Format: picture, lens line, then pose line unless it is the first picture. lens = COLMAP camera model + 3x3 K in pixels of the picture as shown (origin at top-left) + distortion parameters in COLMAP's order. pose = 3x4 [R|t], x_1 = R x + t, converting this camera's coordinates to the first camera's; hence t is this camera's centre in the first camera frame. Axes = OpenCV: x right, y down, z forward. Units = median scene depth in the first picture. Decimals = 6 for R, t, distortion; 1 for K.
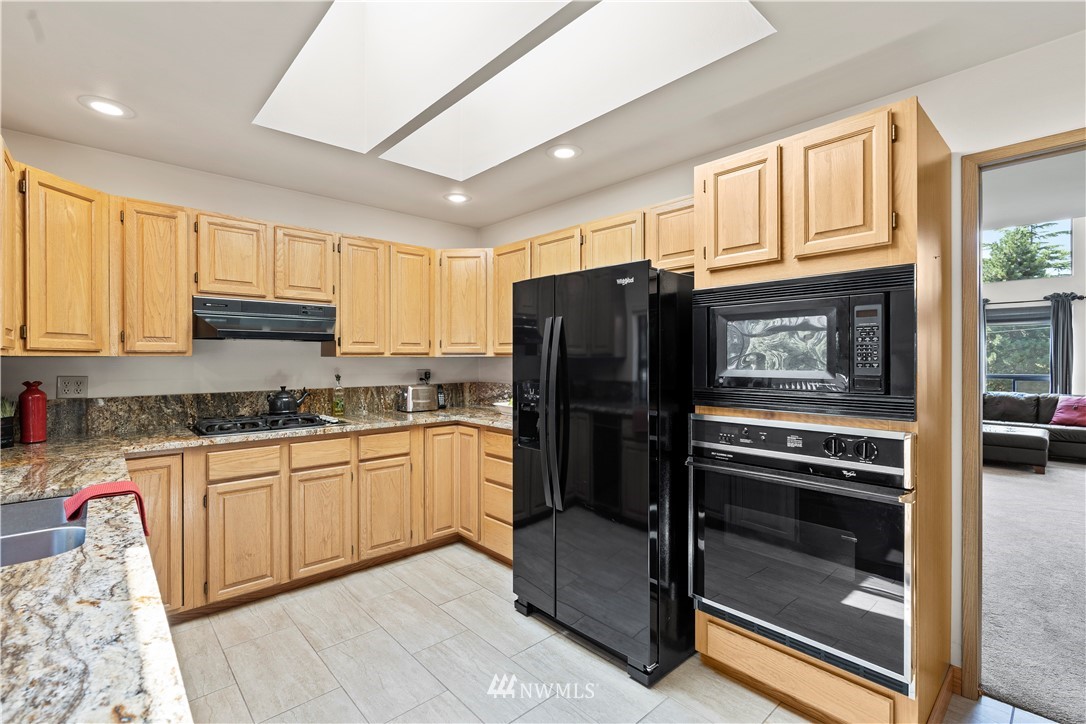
lens RADIAL K [[494.7, 0, 542.3], [0, 494.7, 360.0], [0, 0, 1]] dist [-0.004369, 0.001732]
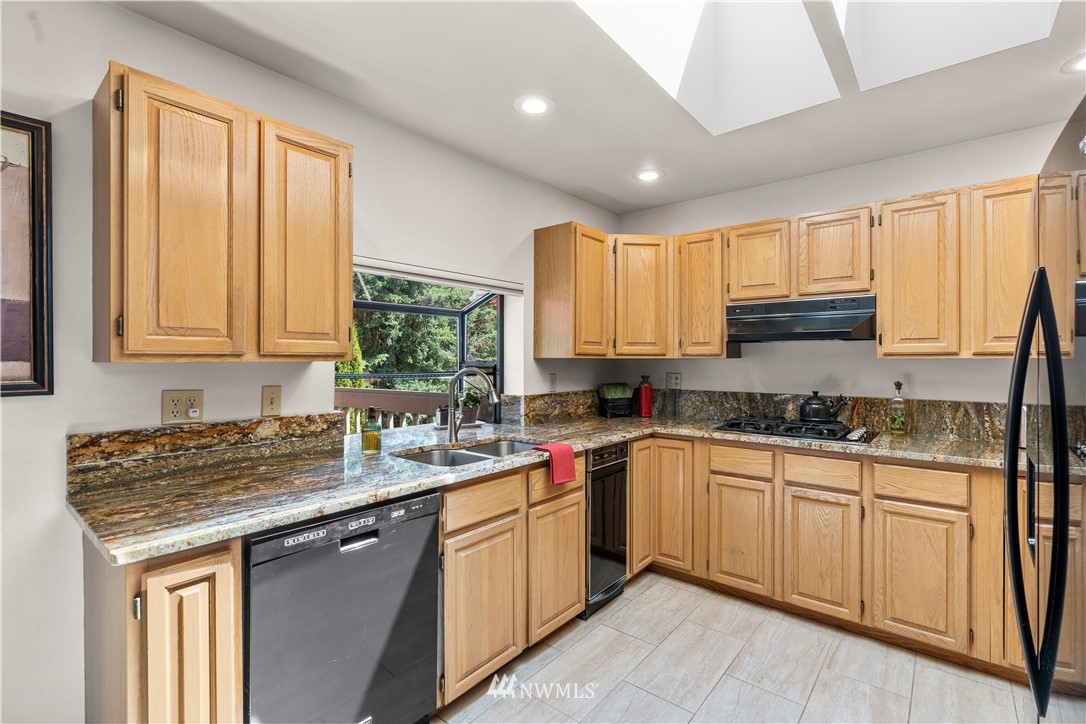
lens RADIAL K [[494.7, 0, 543.9], [0, 494.7, 360.0], [0, 0, 1]] dist [-0.004369, 0.001732]
pose [[0.134115, 0.003100, -0.990961, 0.338640], [-0.005832, 0.999980, 0.002339, -0.003806], [0.990949, 0.005465, 0.134130, 0.422657]]
